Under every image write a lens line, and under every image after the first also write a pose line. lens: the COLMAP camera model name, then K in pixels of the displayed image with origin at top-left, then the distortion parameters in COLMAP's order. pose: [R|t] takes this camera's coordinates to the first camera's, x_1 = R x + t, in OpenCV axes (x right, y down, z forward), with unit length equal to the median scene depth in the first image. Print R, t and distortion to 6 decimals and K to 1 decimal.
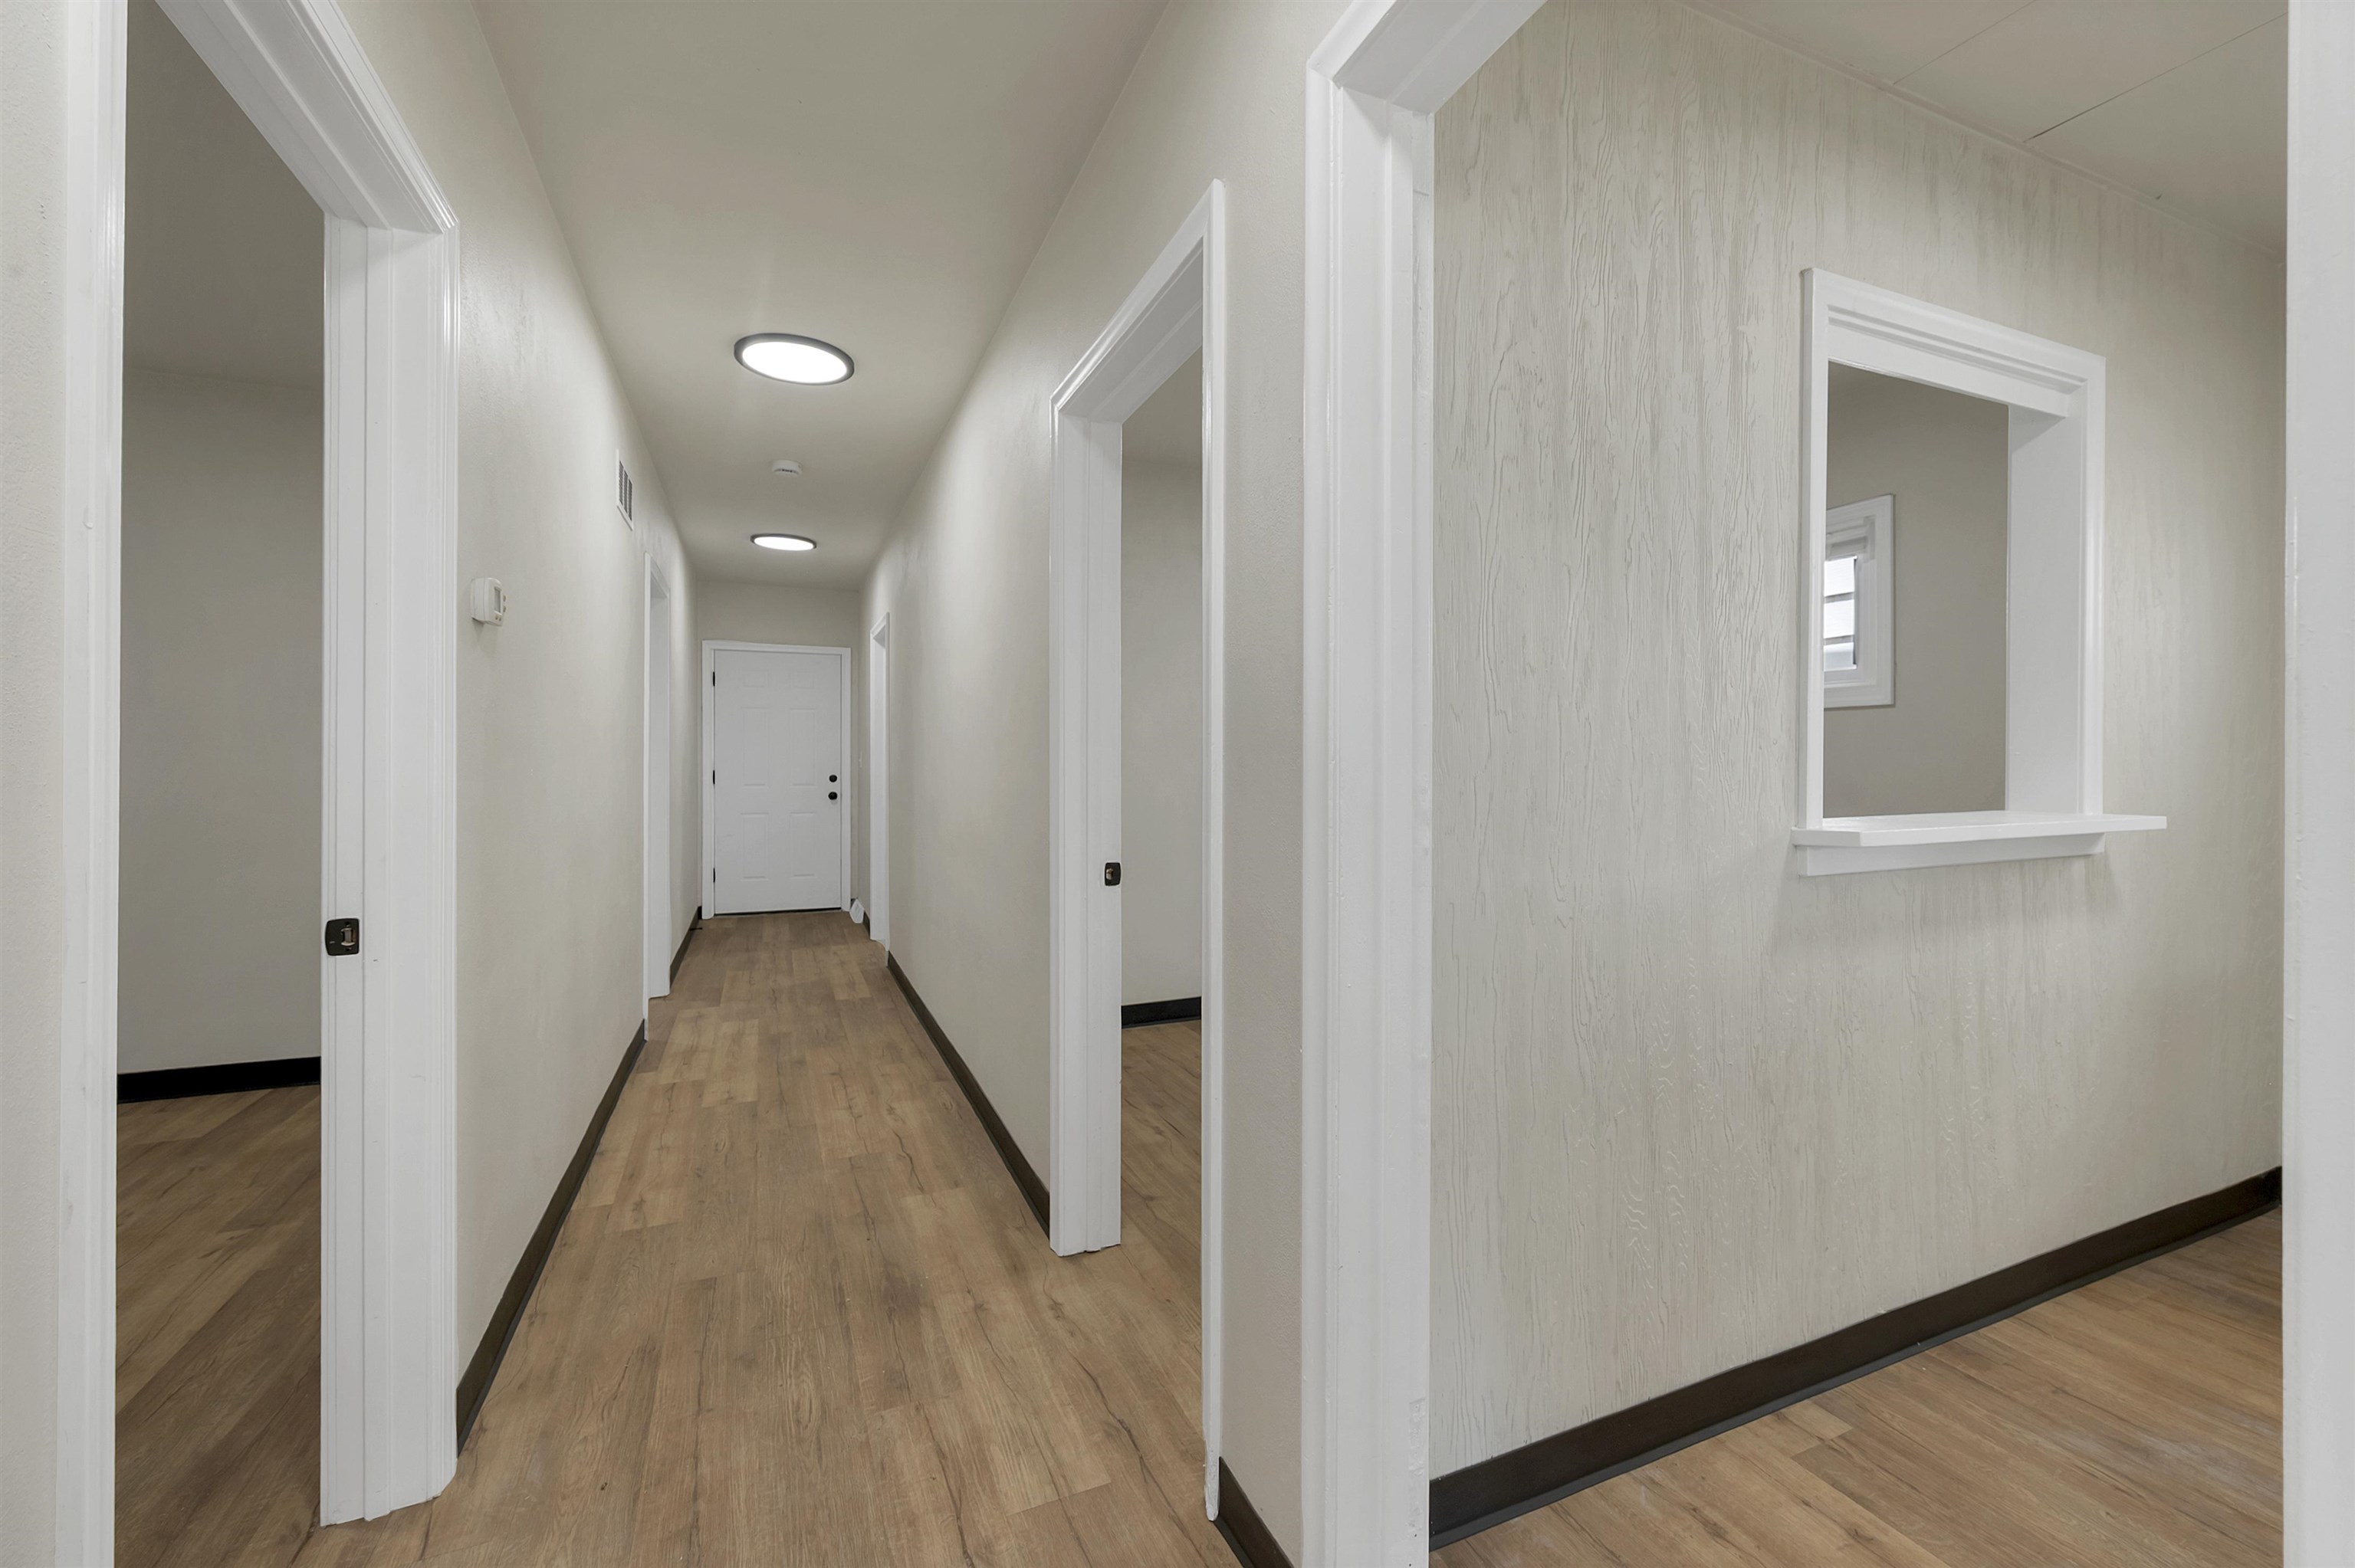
lens RADIAL K [[944.5, 0, 1180.0], [0, 944.5, 768.1], [0, 0, 1]] dist [0.001339, -0.000024]
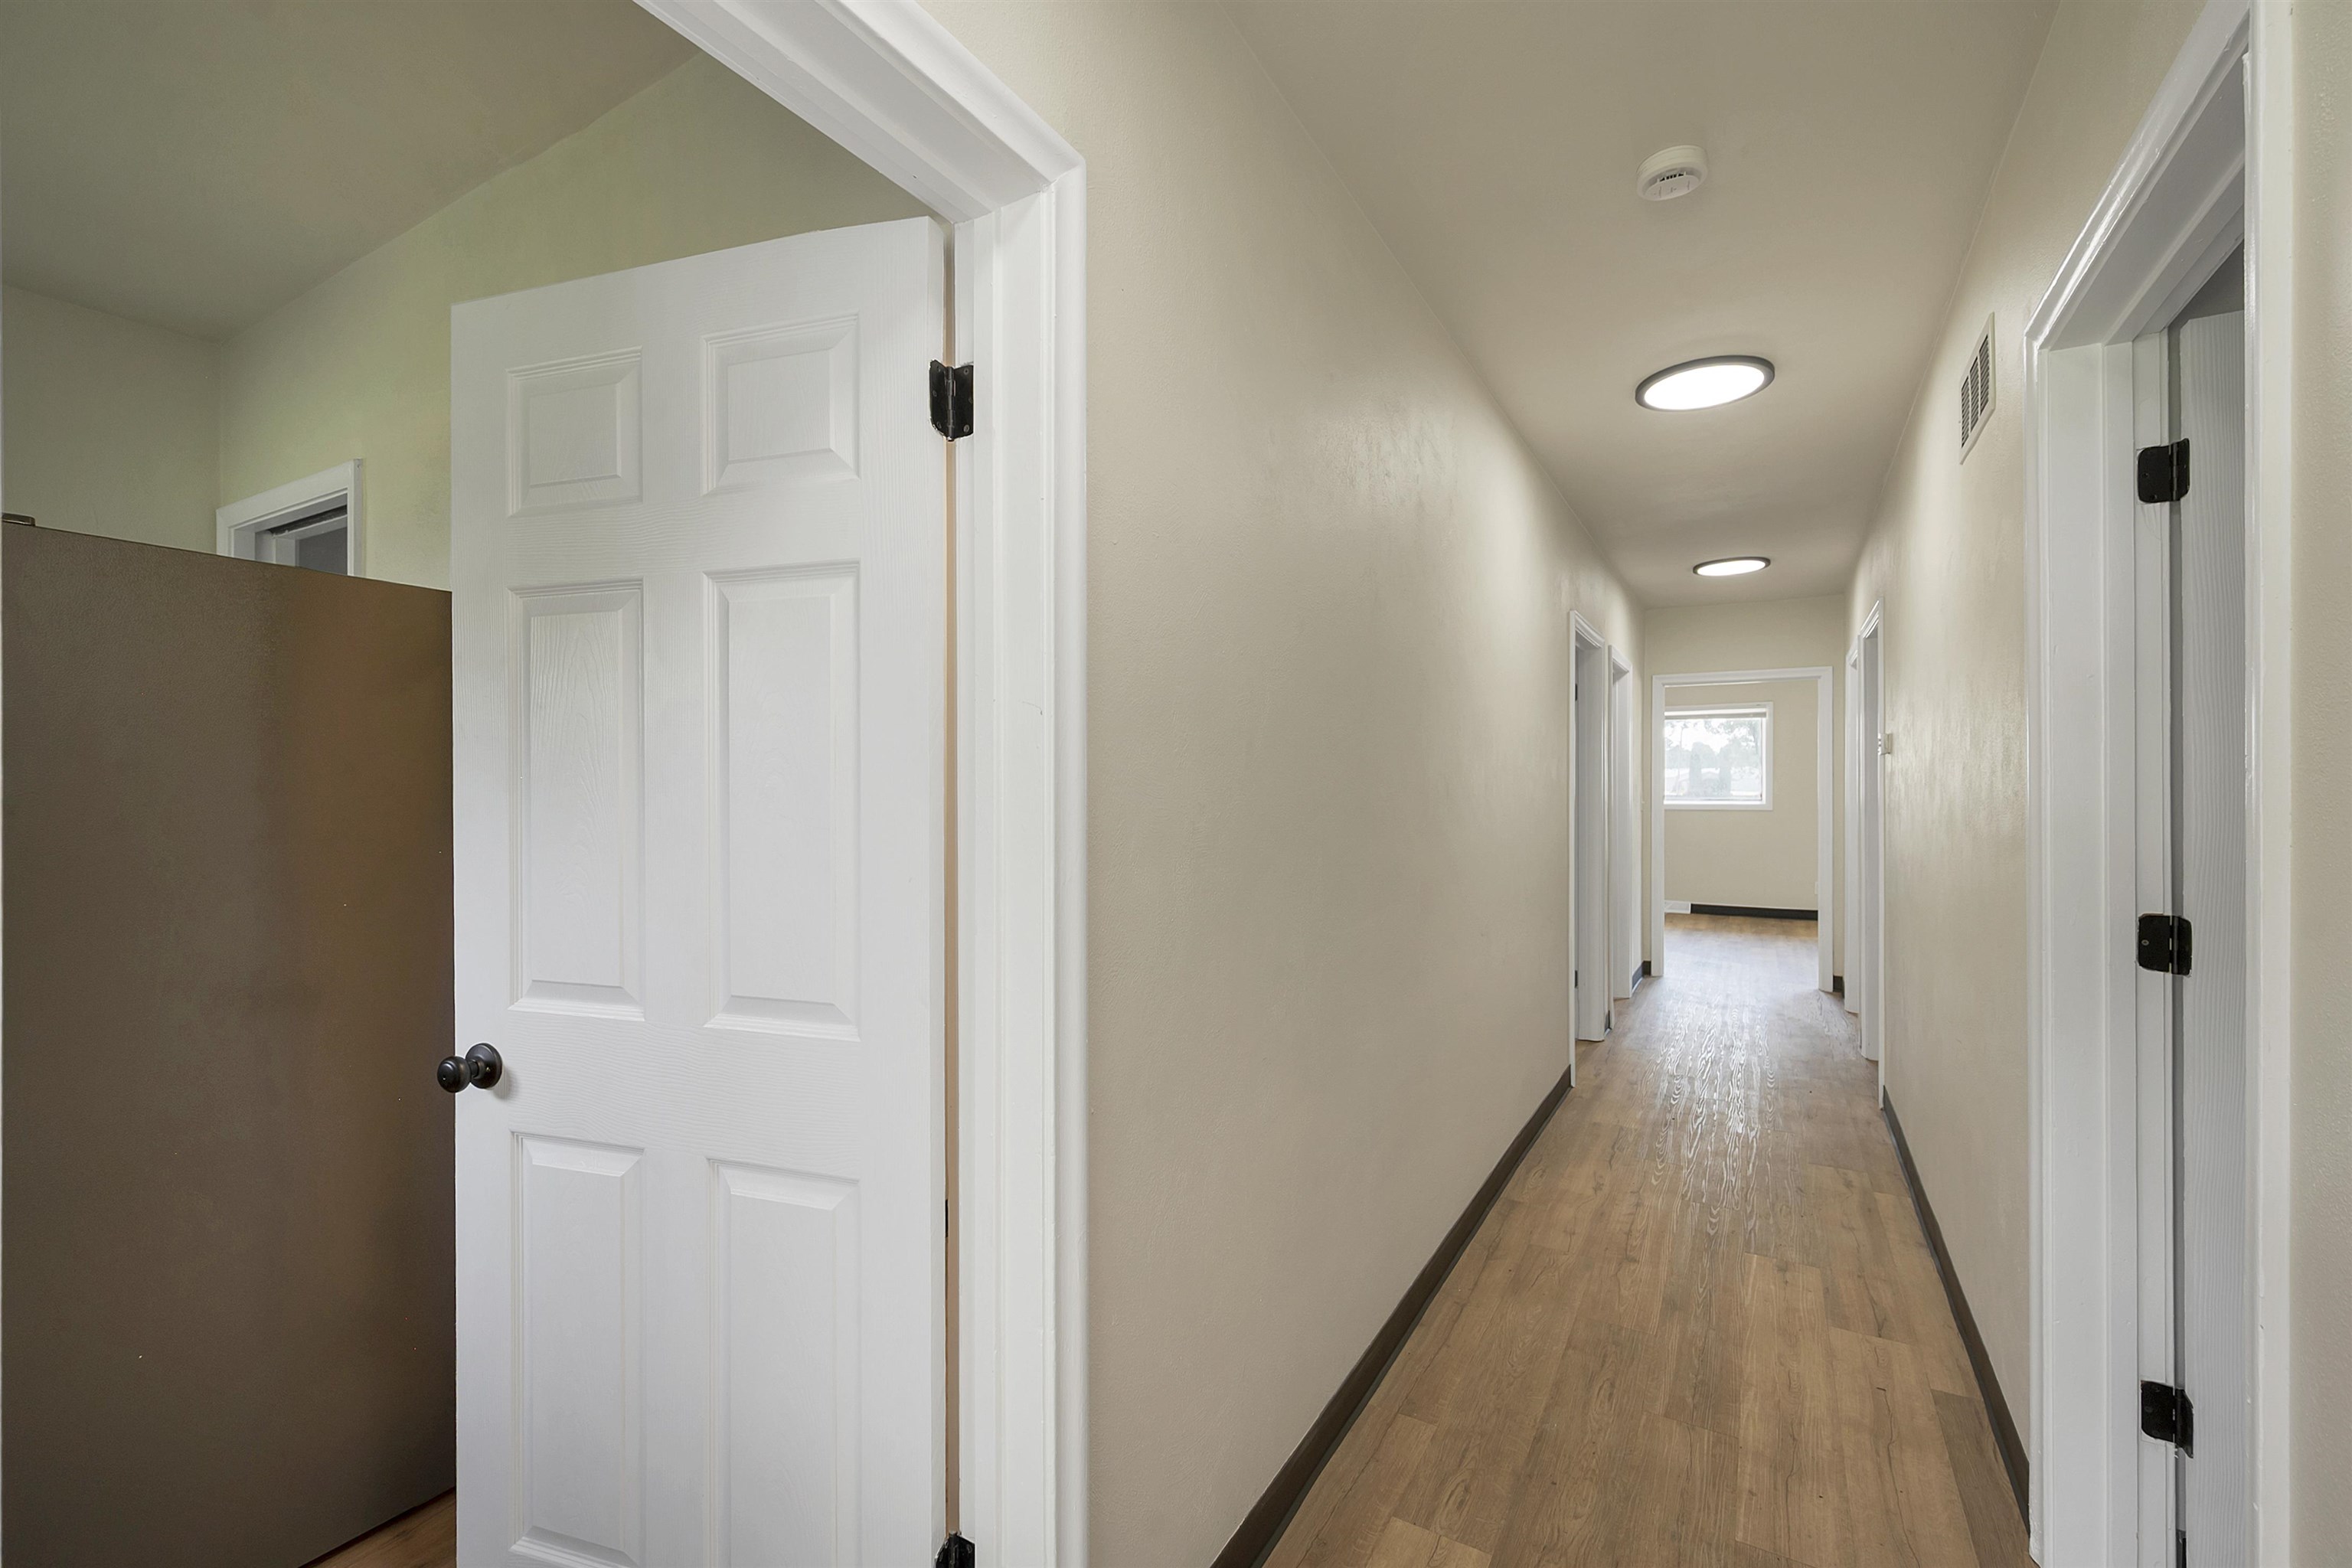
lens RADIAL K [[970.7, 0, 1182.9], [0, 970.7, 783.7], [0, 0, 1]] dist [0.000670, -0.000410]
pose [[-0.578732, -0.001278, 0.815517, -0.822167], [-0.002554, 0.999997, -0.000245, -0.041708], [-0.815514, -0.002225, -0.578734, 1.821676]]
